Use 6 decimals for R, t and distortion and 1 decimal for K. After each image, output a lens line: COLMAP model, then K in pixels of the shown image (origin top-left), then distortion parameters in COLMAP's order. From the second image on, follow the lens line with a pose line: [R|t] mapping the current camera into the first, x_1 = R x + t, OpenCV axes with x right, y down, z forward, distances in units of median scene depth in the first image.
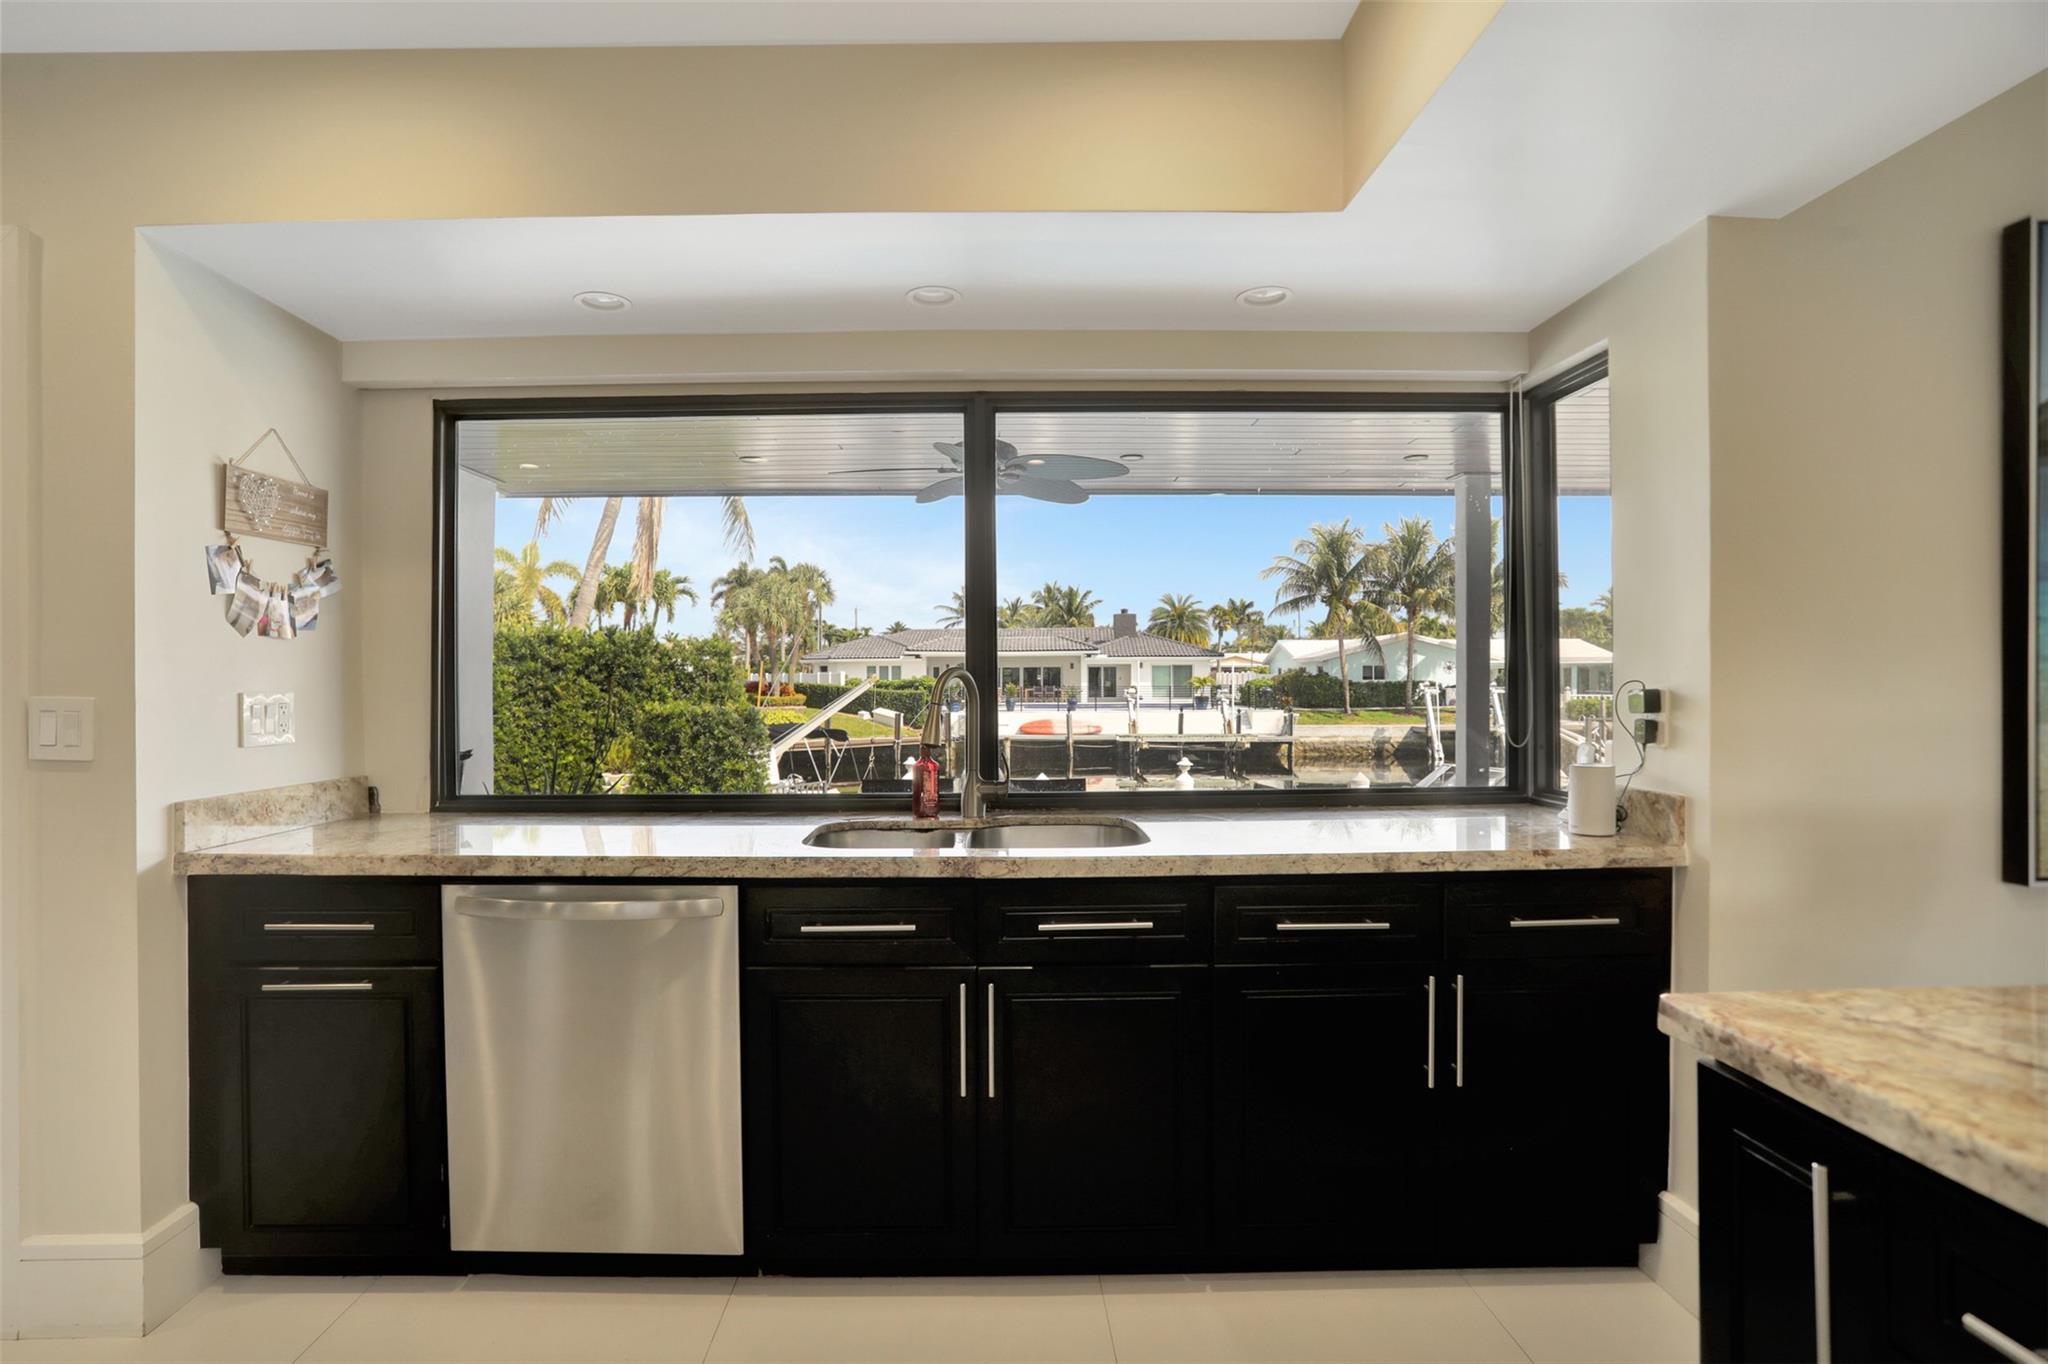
lens RADIAL K [[1009.6, 0, 979.2], [0, 1009.6, 692.6], [0, 0, 1]] dist [-0.051300, 0.021856]
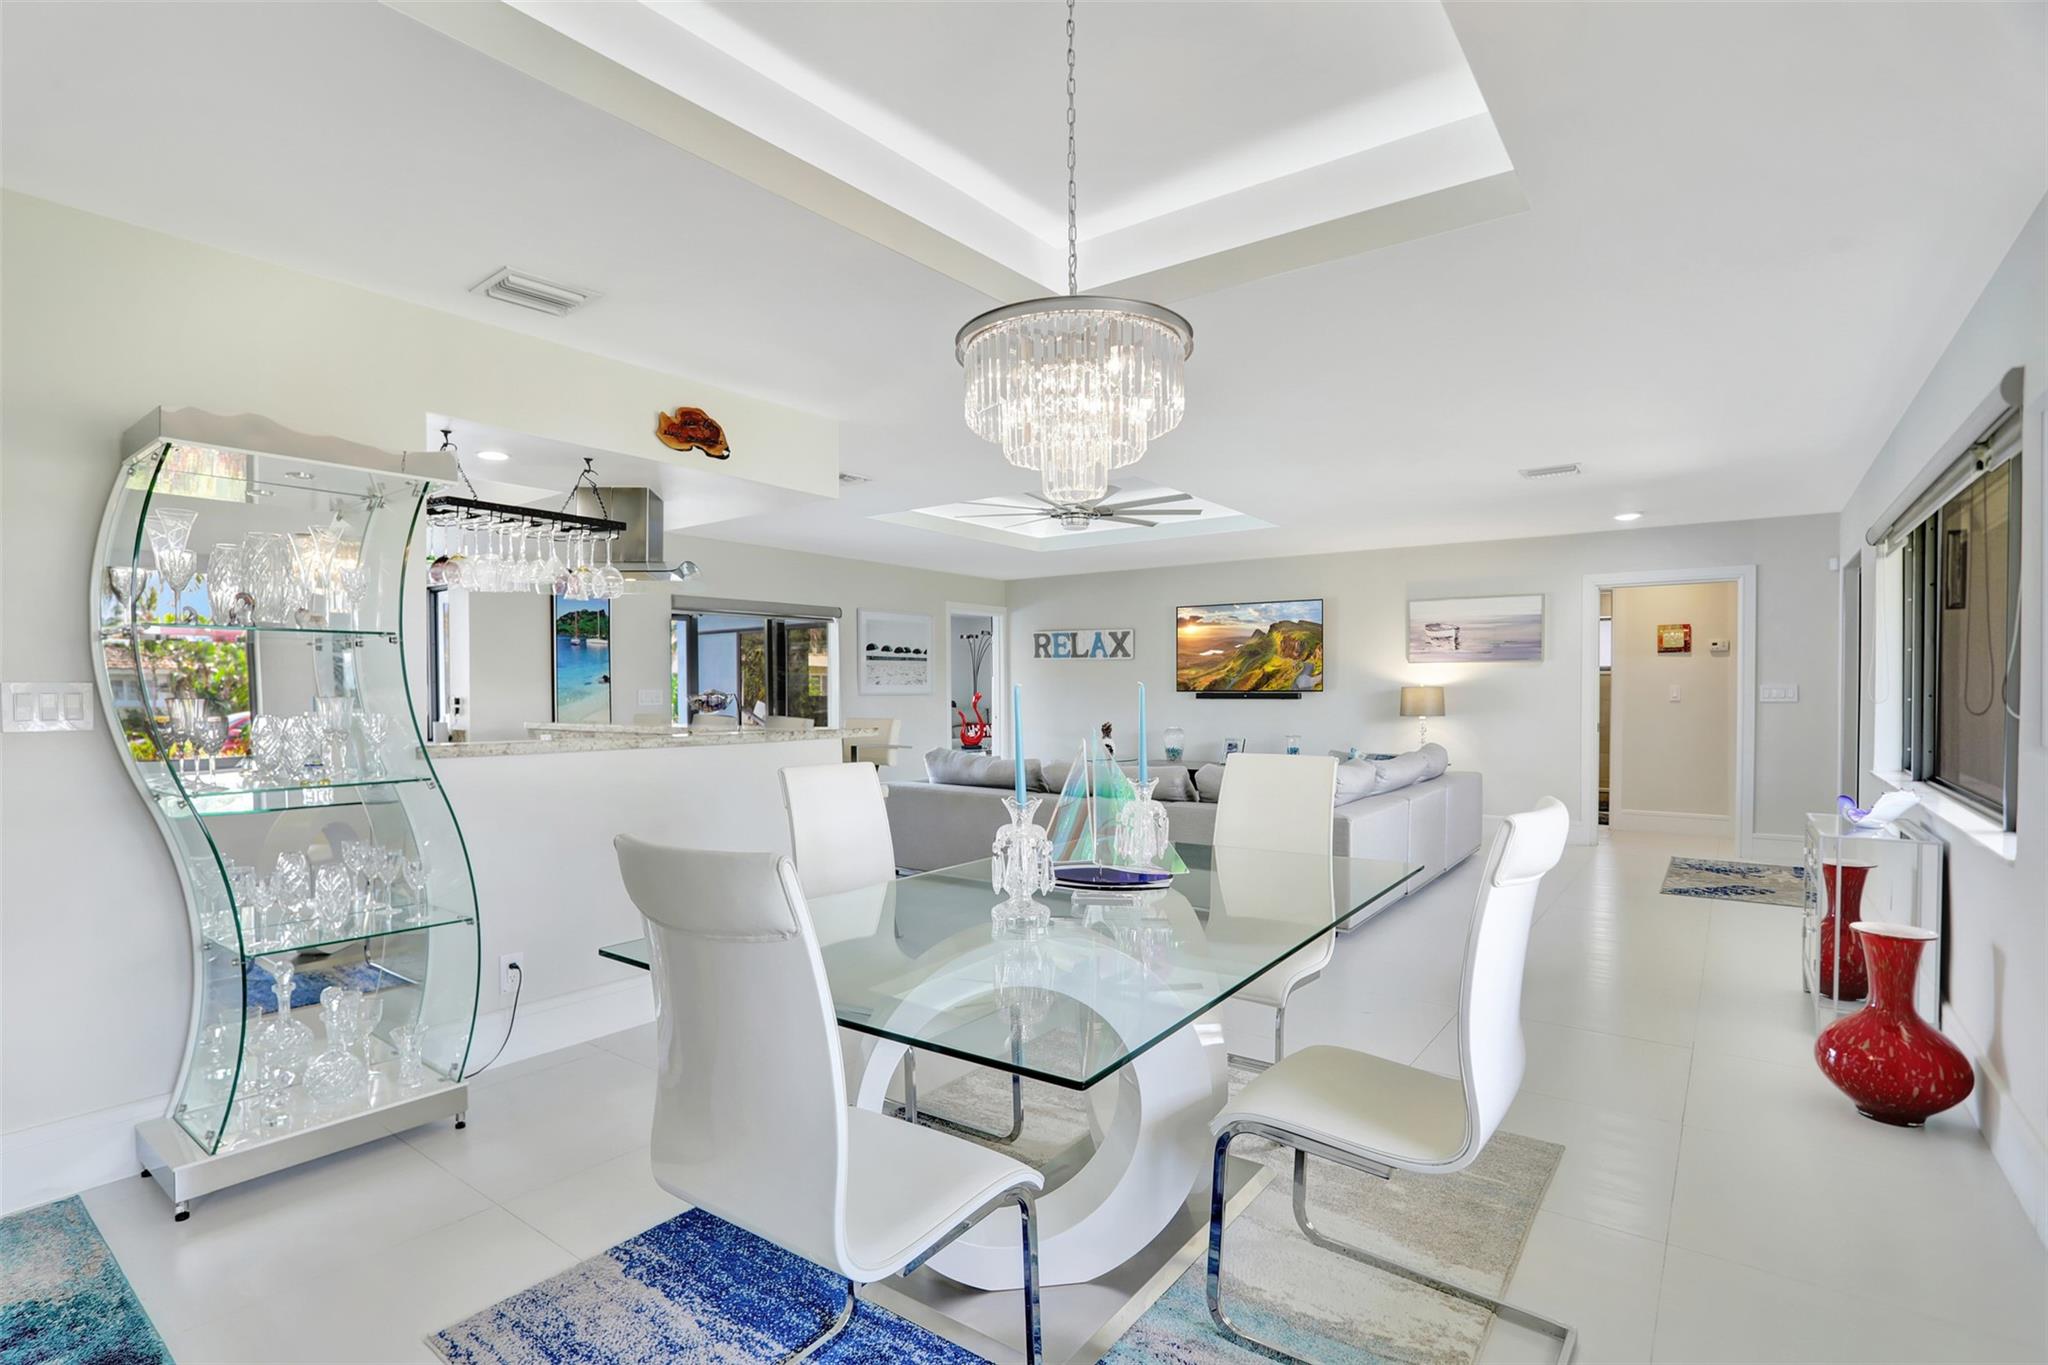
lens RADIAL K [[1009.6, 0, 1000.8], [0, 1009.6, 691.3], [0, 0, 1]] dist [-0.051300, 0.021856]
pose [[0.612404, 0.001770, 0.790543, -0.135344], [0.011834, 0.999865, -0.011406, 0.005896], [-0.790456, 0.016341, 0.612301, -0.405998]]
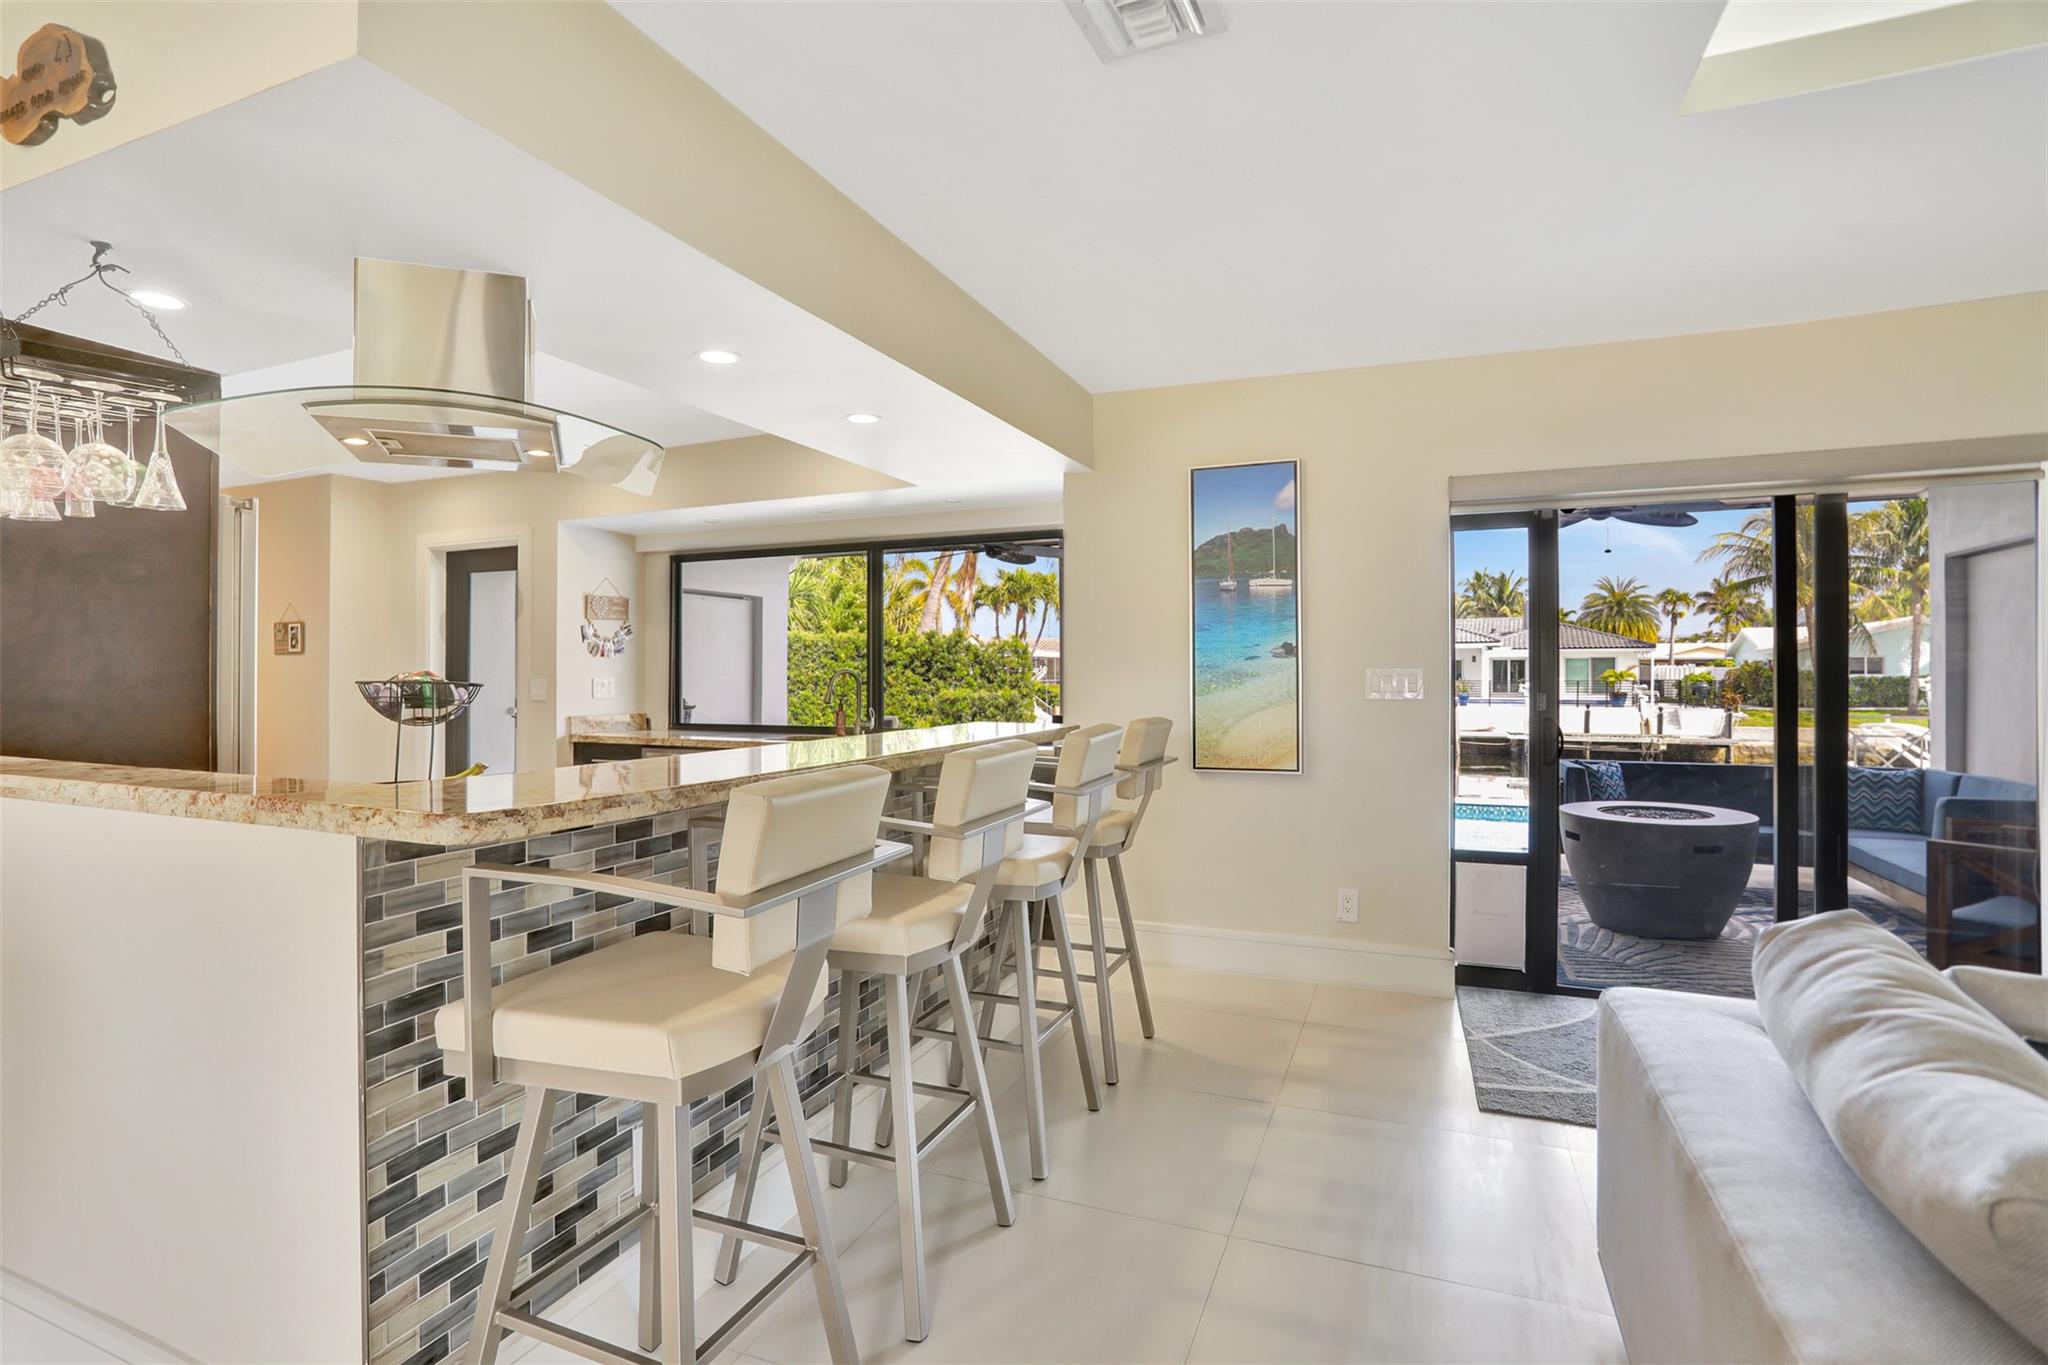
lens RADIAL K [[1009.6, 0, 970.7], [0, 1009.6, 674.9], [0, 0, 1]] dist [-0.051300, 0.021856]
pose [[0.907853, 0.004706, -0.419262, 0.243450], [-0.008773, 0.999931, -0.007772, 0.000657], [0.419197, 0.010734, 0.907832, -0.192172]]
